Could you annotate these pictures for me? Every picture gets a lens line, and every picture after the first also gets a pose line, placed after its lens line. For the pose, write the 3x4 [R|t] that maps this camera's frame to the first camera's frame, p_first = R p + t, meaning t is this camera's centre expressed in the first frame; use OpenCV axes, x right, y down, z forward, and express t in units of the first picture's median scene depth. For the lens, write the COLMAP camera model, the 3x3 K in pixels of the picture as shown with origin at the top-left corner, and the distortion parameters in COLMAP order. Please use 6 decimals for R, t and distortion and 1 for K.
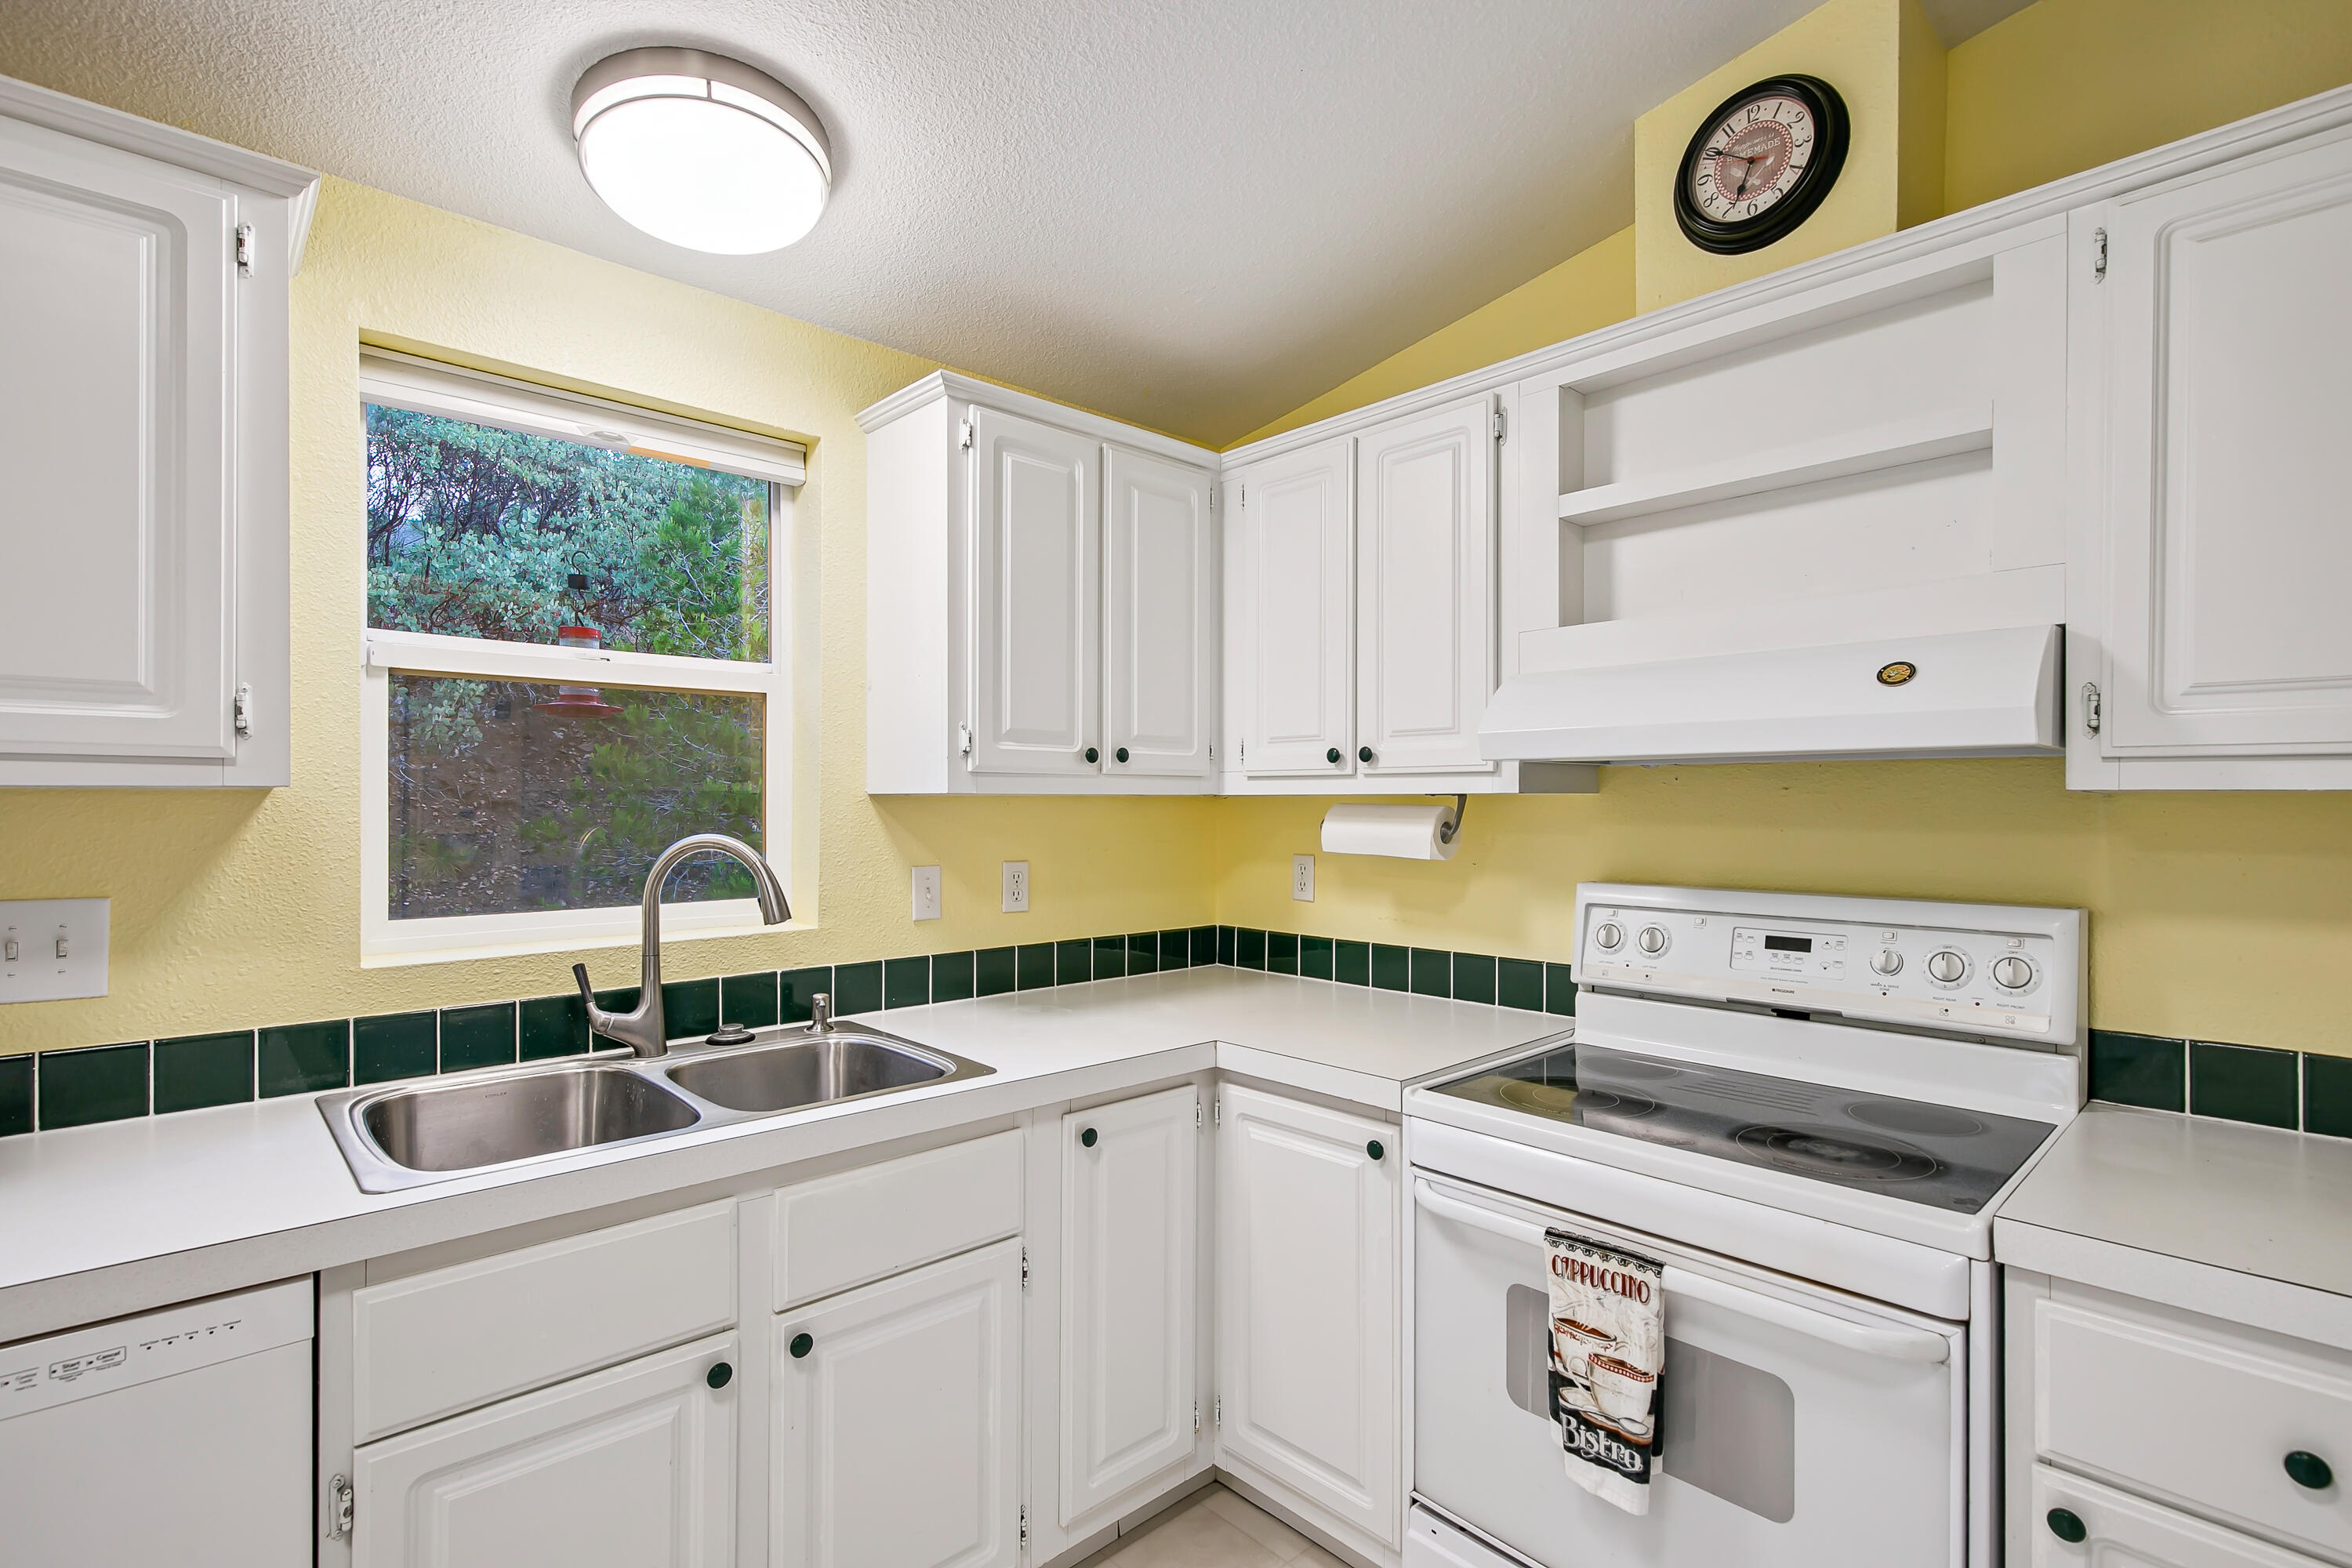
lens RADIAL K [[1084.4, 0, 1186.3], [0, 1084.4, 808.1], [0, 0, 1]] dist [0.000849, 0.000243]
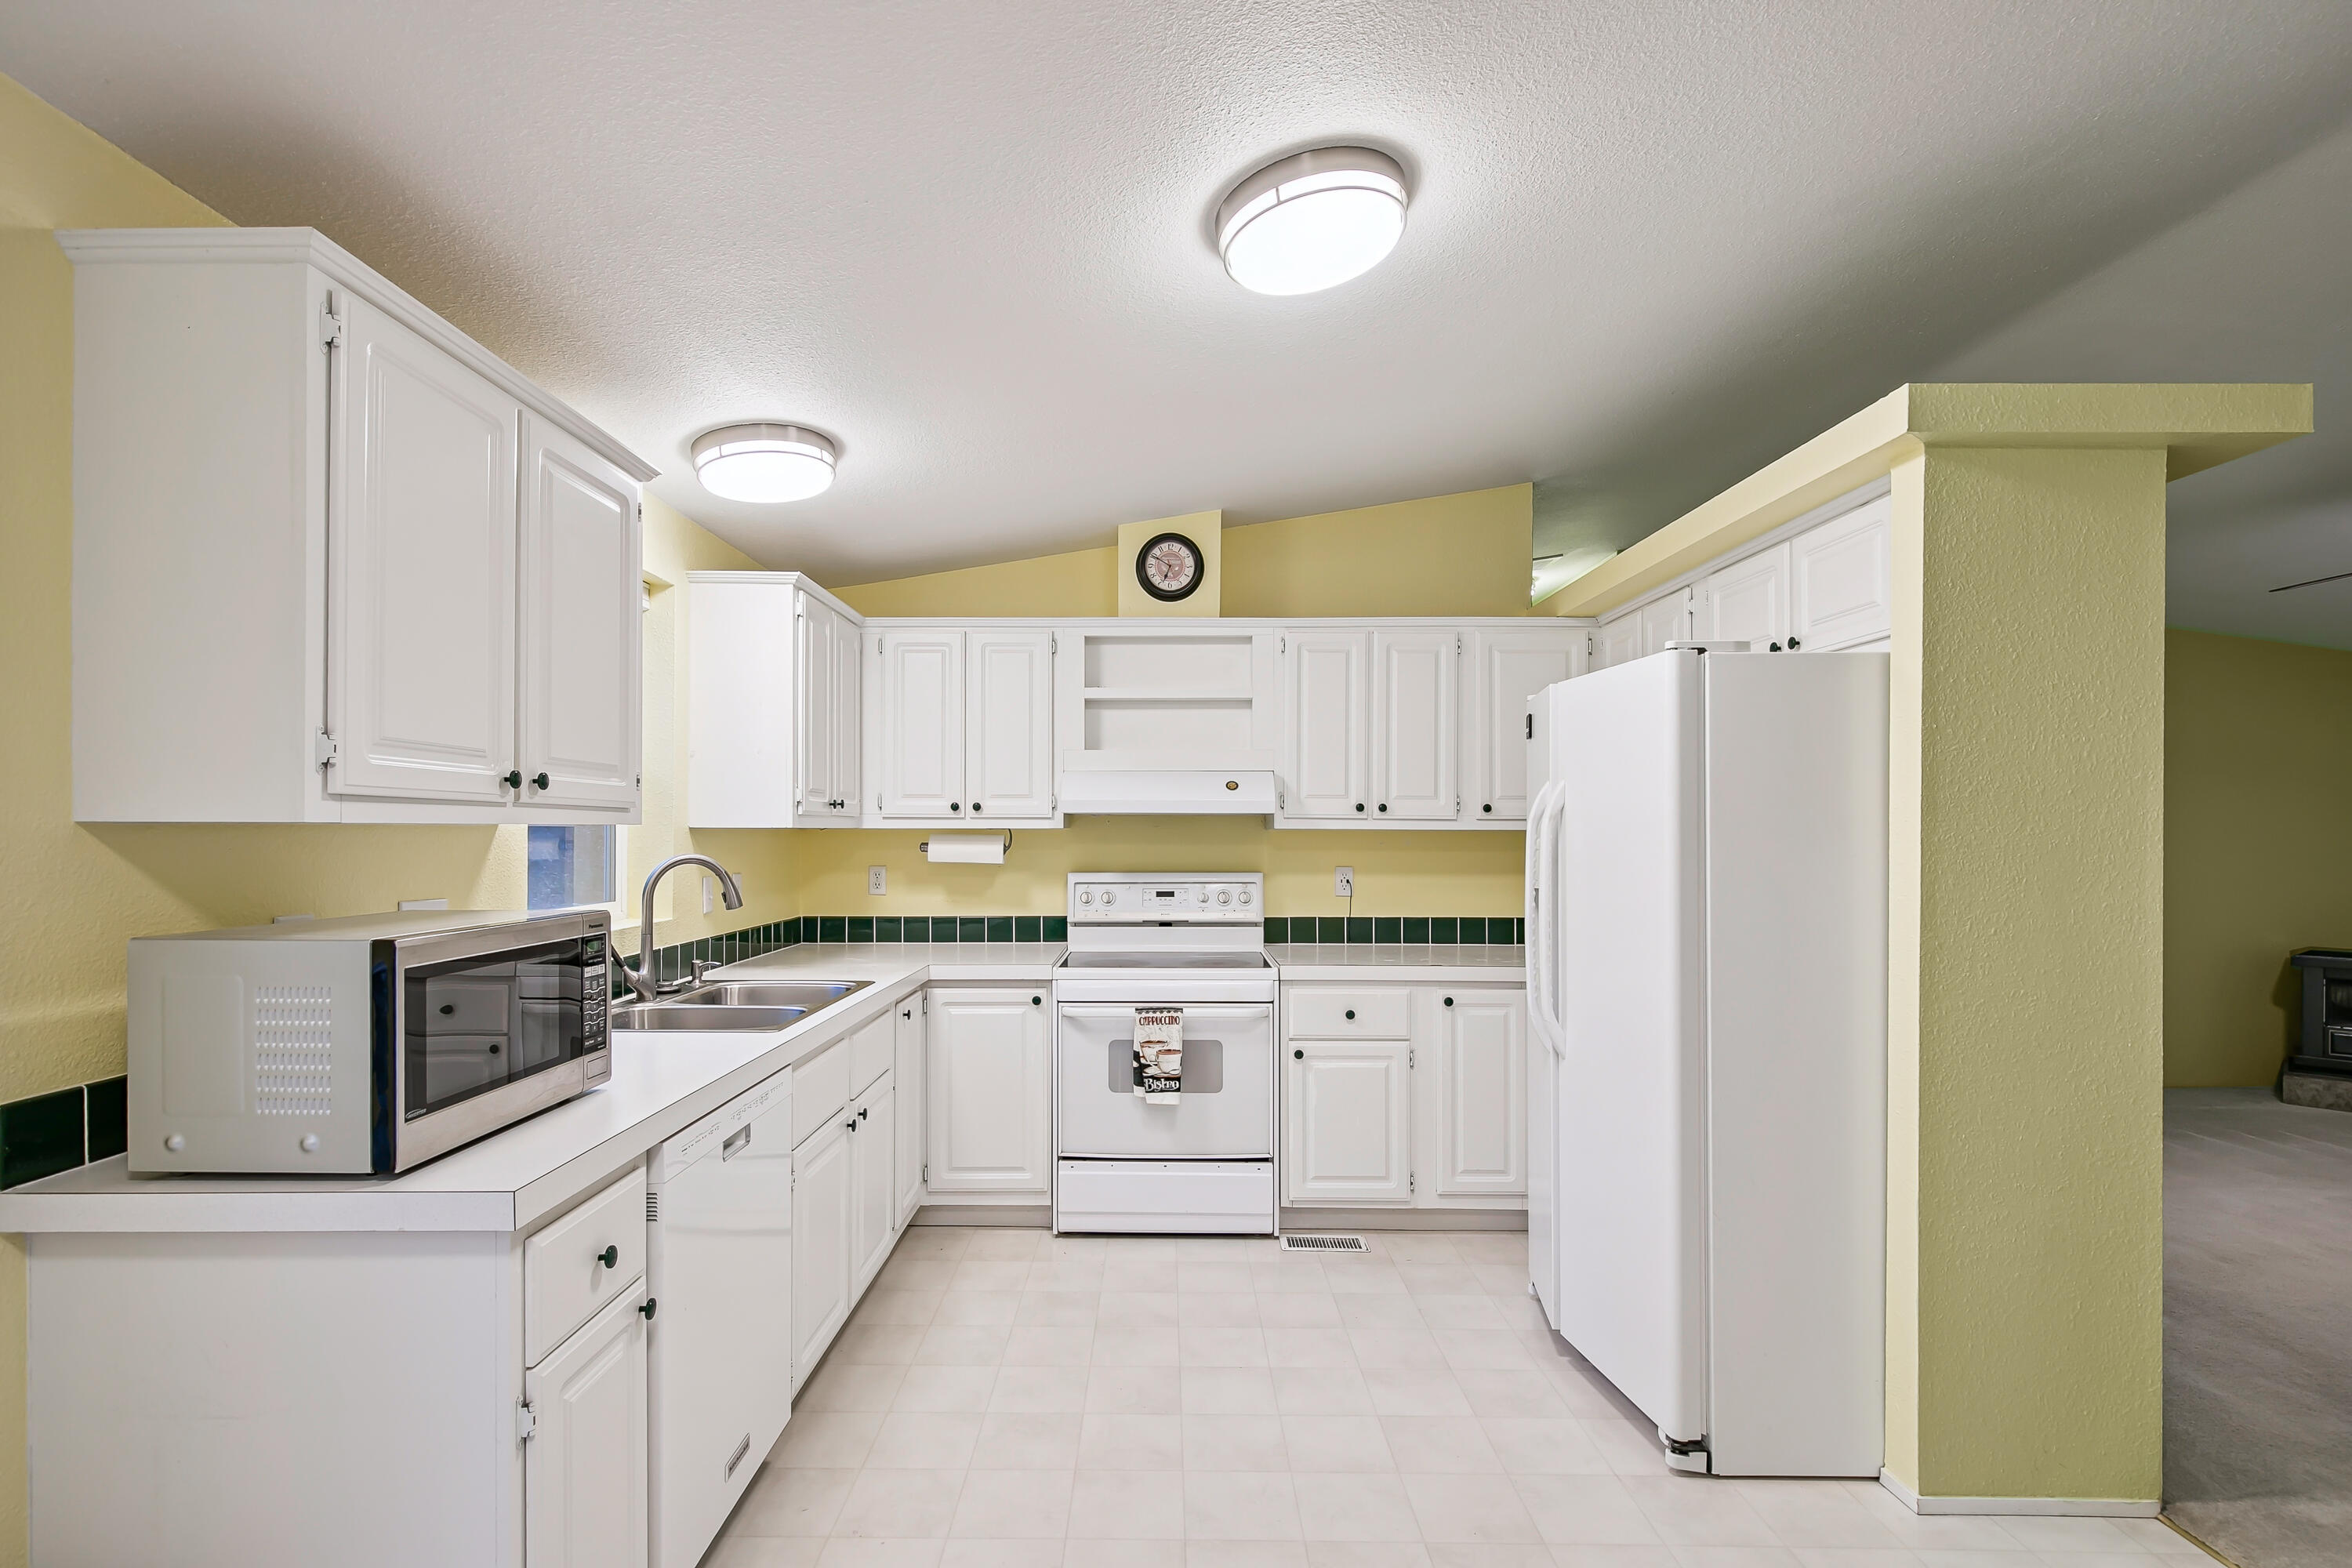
lens RADIAL K [[1073.8, 0, 1142.8], [0, 1073.8, 842.0], [0, 0, 1]] dist [0.001432, -0.000392]
pose [[0.699185, -0.007462, 0.714901, -1.110347], [0.004329, 0.999971, 0.006203, 0.000062], [-0.714927, -0.001242, 0.699198, -0.561142]]
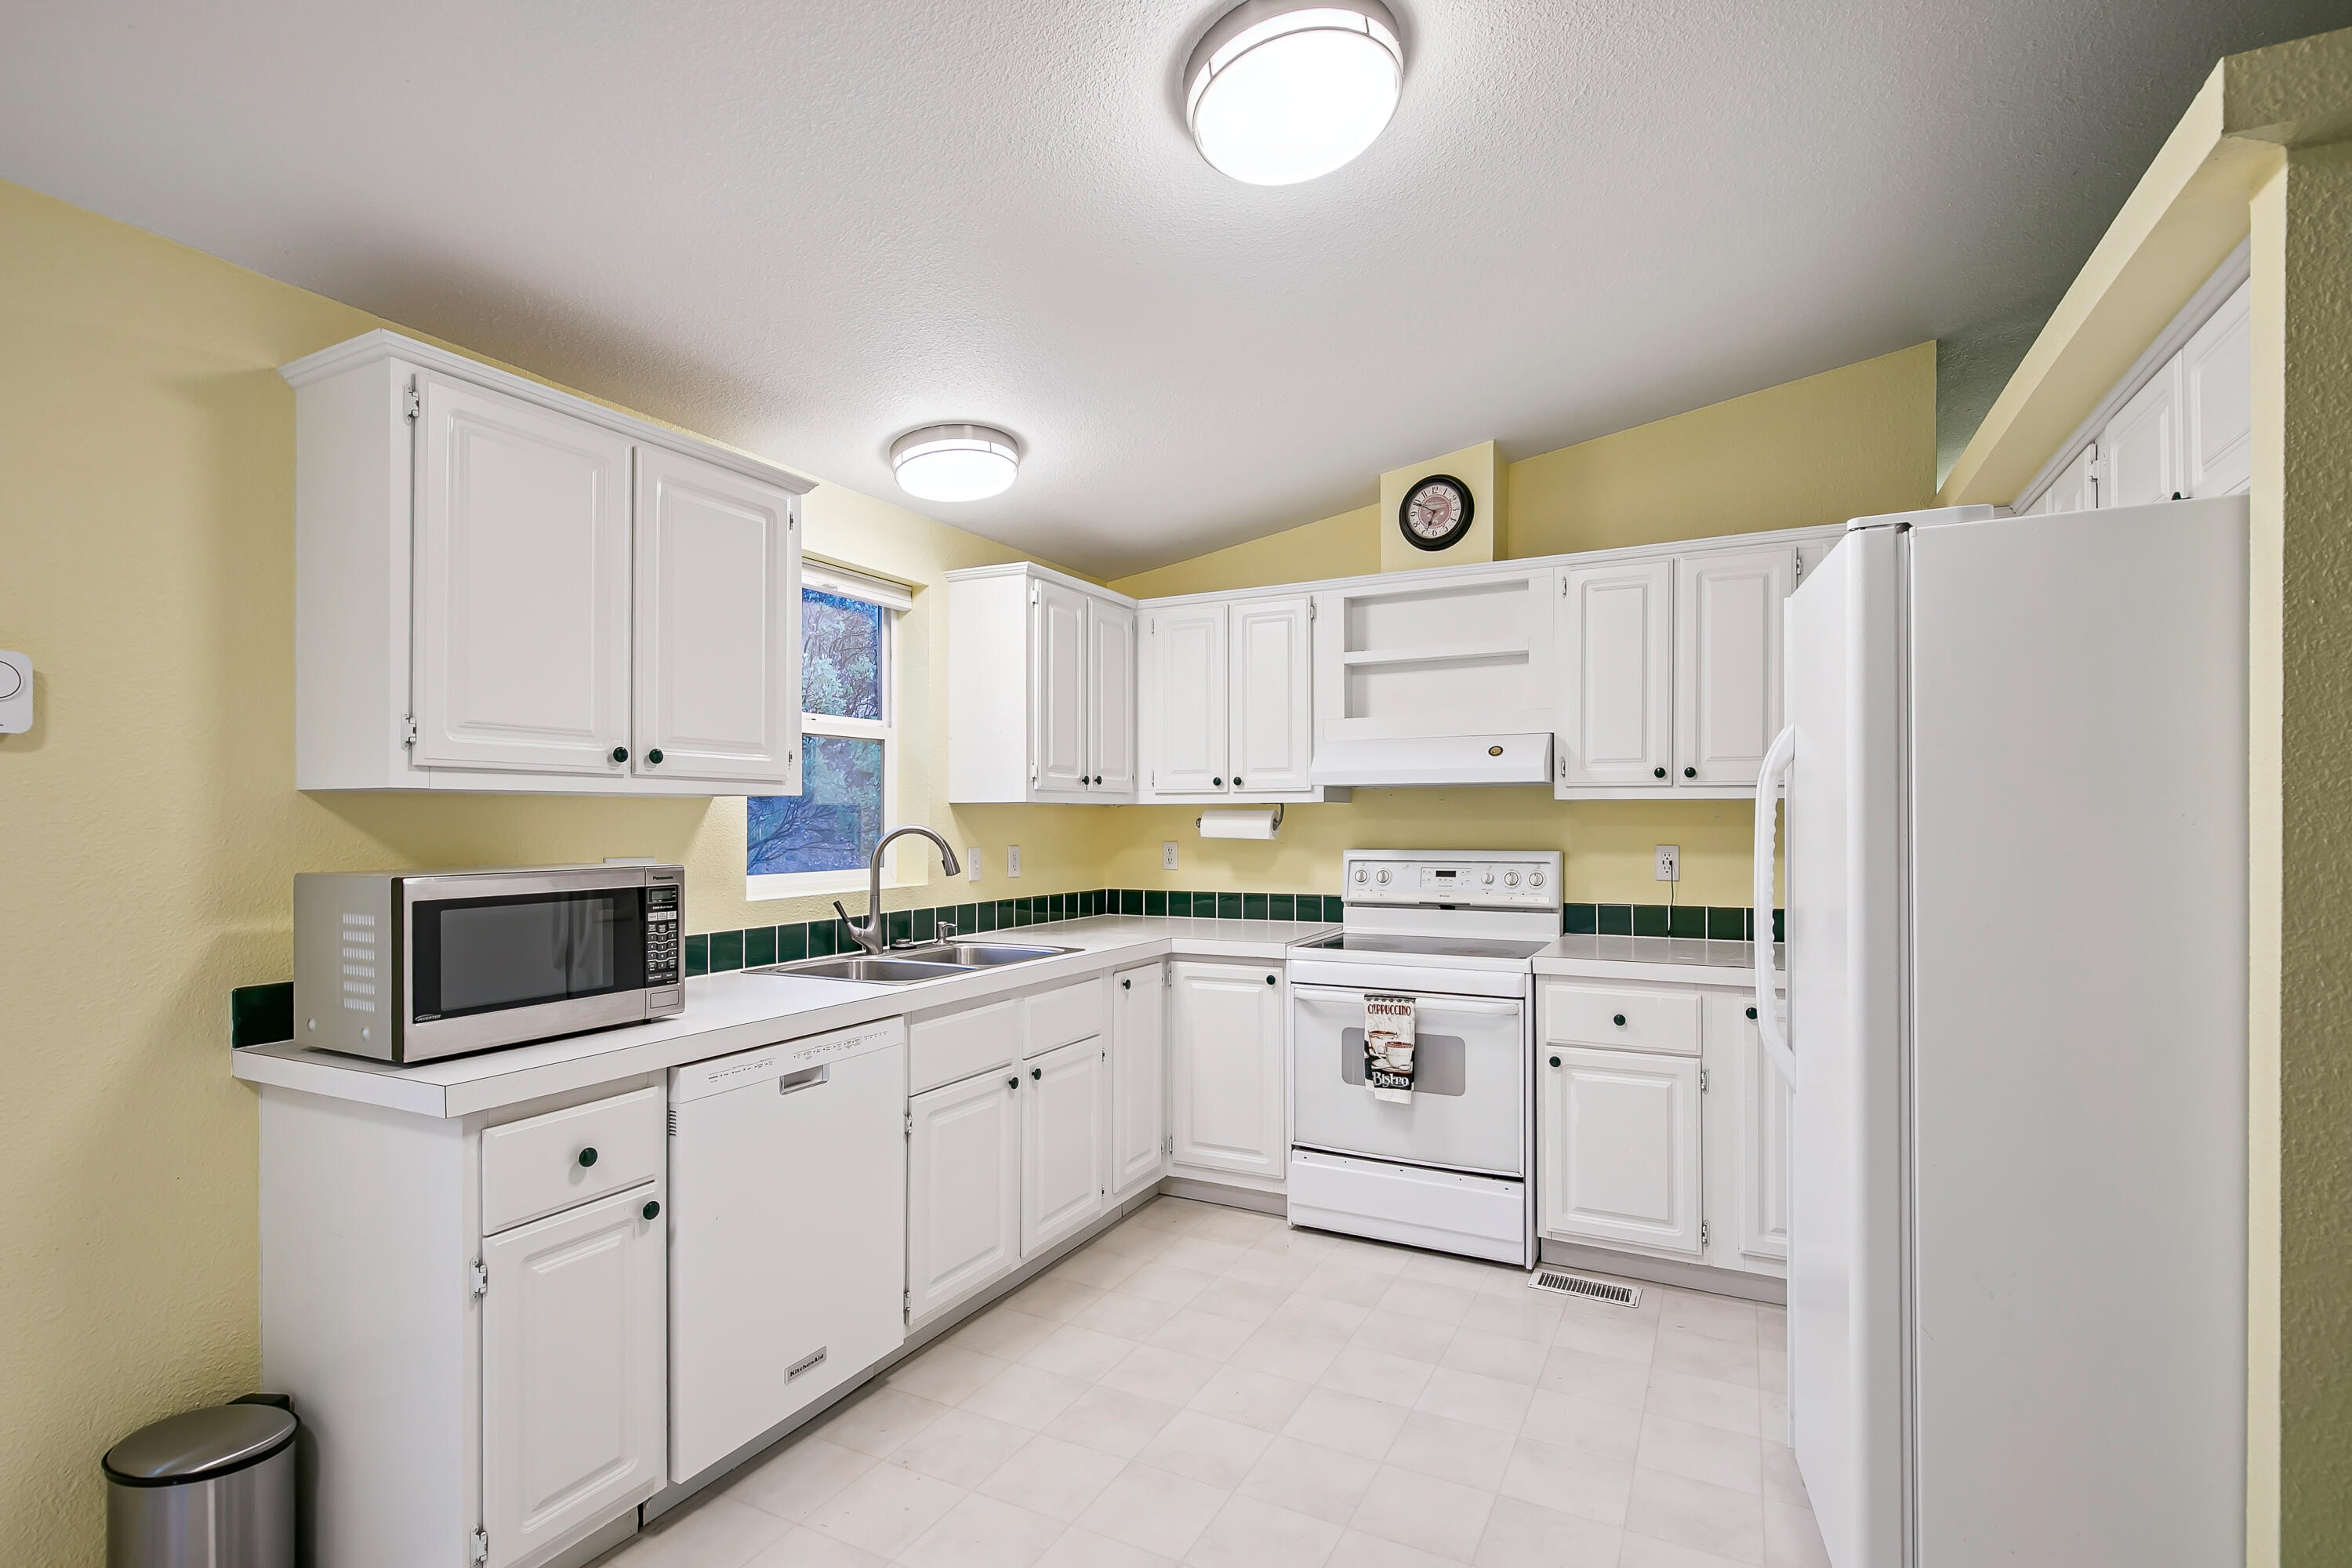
lens RADIAL K [[1073.3, 0, 1181.7], [0, 1073.3, 828.9], [0, 0, 1]] dist [0.002405, 0.000171]
pose [[0.942423, -0.007168, 0.334346, -0.618489], [0.006453, 0.999974, 0.003252, 0.028191], [-0.334361, -0.000907, 0.942445, -0.782321]]
